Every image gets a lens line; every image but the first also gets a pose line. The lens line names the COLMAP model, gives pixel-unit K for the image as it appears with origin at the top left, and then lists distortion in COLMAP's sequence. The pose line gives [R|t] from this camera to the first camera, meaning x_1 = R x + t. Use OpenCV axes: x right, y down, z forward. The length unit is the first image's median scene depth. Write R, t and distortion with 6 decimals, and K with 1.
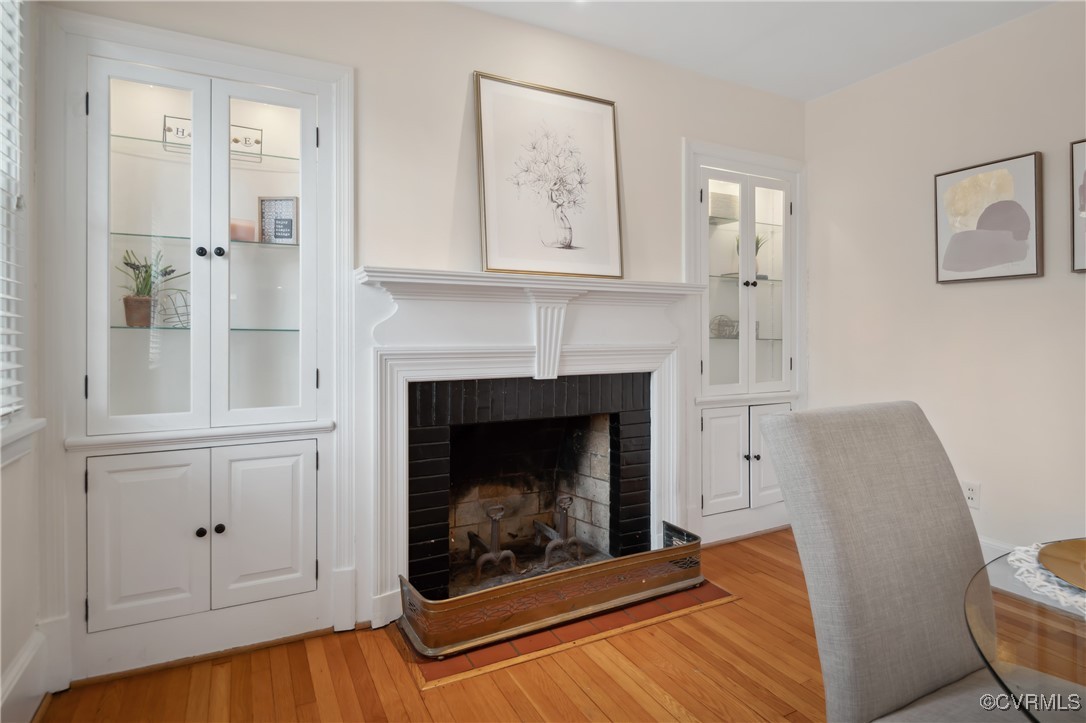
lens RADIAL K [[565.8, 0, 557.4], [0, 565.8, 341.5], [0, 0, 1]] dist [-0.002874, -0.001642]
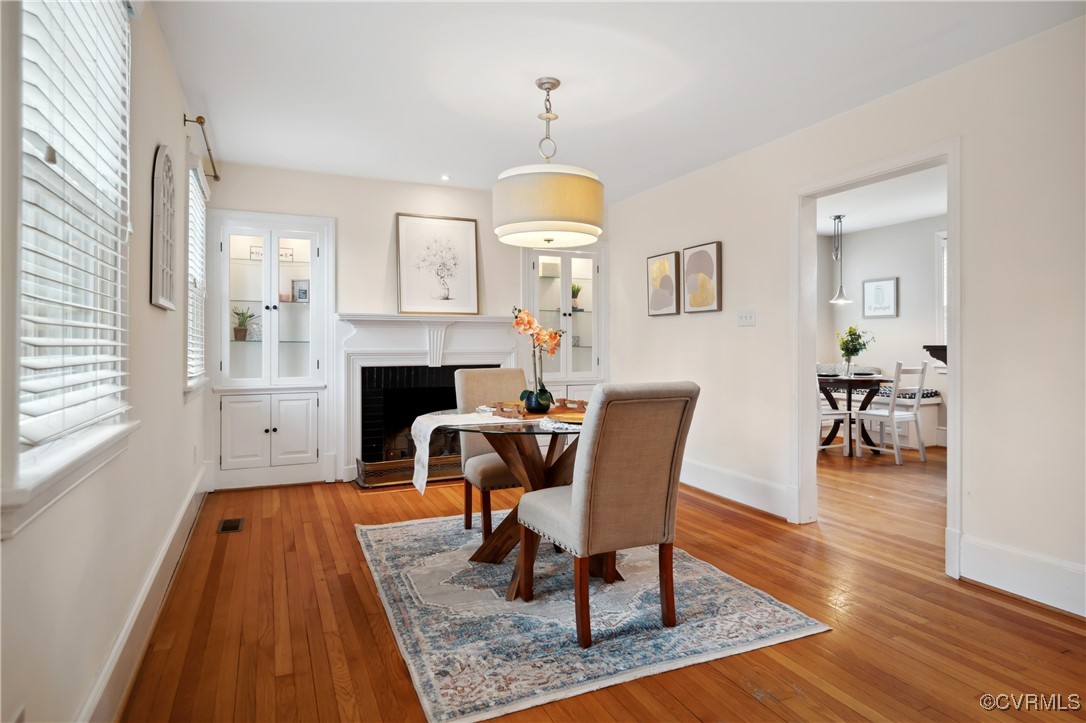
lens RADIAL K [[622.1, 0, 571.2], [0, 622.1, 350.5], [0, 0, 1]] dist [-0.001750, 0.000030]
pose [[0.998855, 0.002162, -0.047786, 0.639514], [-0.002052, 0.999995, 0.002348, 0.004936], [0.047791, -0.002248, 0.998855, -1.294879]]
